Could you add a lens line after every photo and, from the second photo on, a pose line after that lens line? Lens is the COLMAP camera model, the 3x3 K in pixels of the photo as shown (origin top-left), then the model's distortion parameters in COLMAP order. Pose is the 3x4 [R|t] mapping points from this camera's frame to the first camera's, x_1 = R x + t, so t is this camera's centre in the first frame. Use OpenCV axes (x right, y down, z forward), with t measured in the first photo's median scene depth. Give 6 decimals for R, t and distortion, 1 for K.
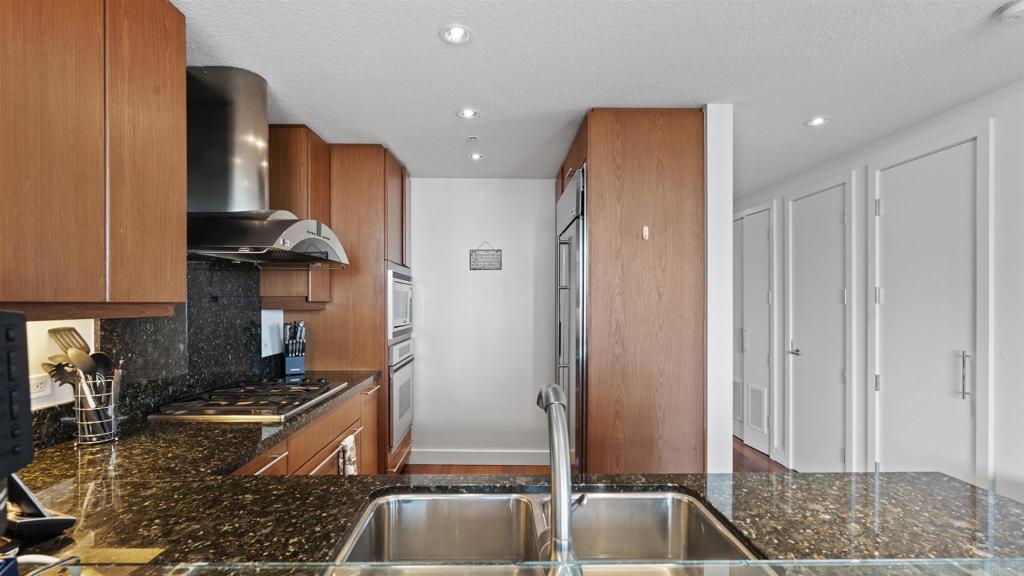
lens RADIAL K [[465.0, 0, 506.8], [0, 465.0, 304.2], [0, 0, 1]] dist [-0.003408, 0.000263]
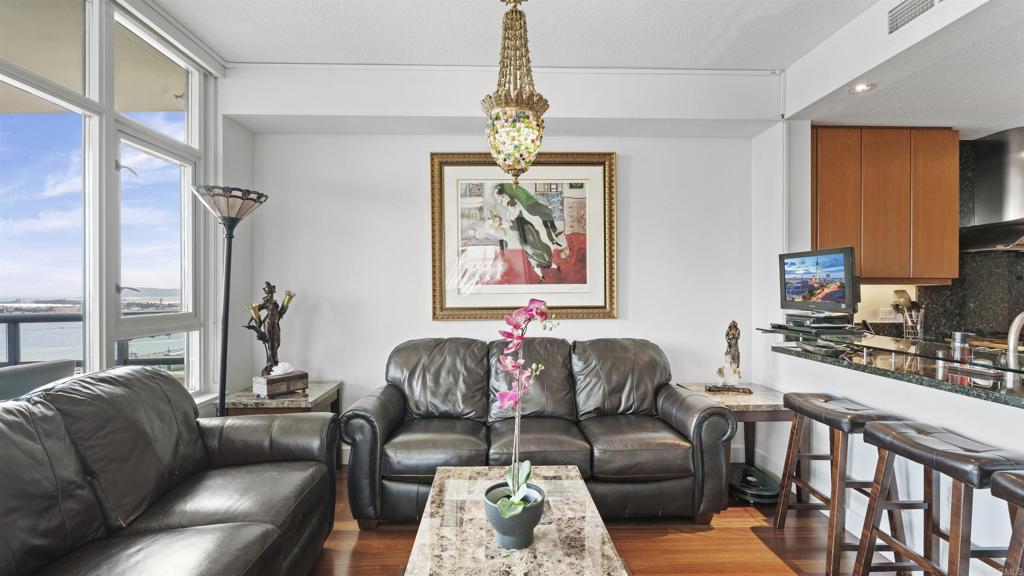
lens RADIAL K [[462.2, 0, 505.7], [0, 462.2, 291.7], [0, 0, 1]] dist [-0.004932, 0.000028]
pose [[0.006104, 0.003533, -0.999975, 0.815798], [-0.007218, 0.999968, 0.003489, 0.040587], [0.999955, 0.007197, 0.006129, -0.602967]]
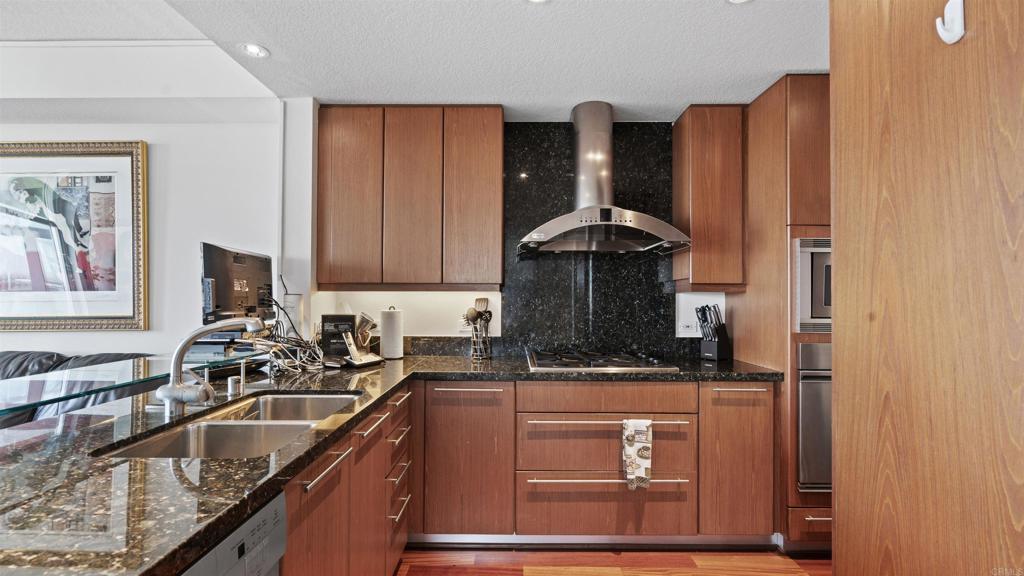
lens RADIAL K [[462.2, 0, 505.7], [0, 462.2, 291.7], [0, 0, 1]] dist [-0.004932, 0.000028]
pose [[-0.028780, -0.018471, -0.999415, 0.608941], [-0.008460, 0.999798, -0.018234, 0.035676], [0.999550, 0.007930, -0.028930, 0.710453]]
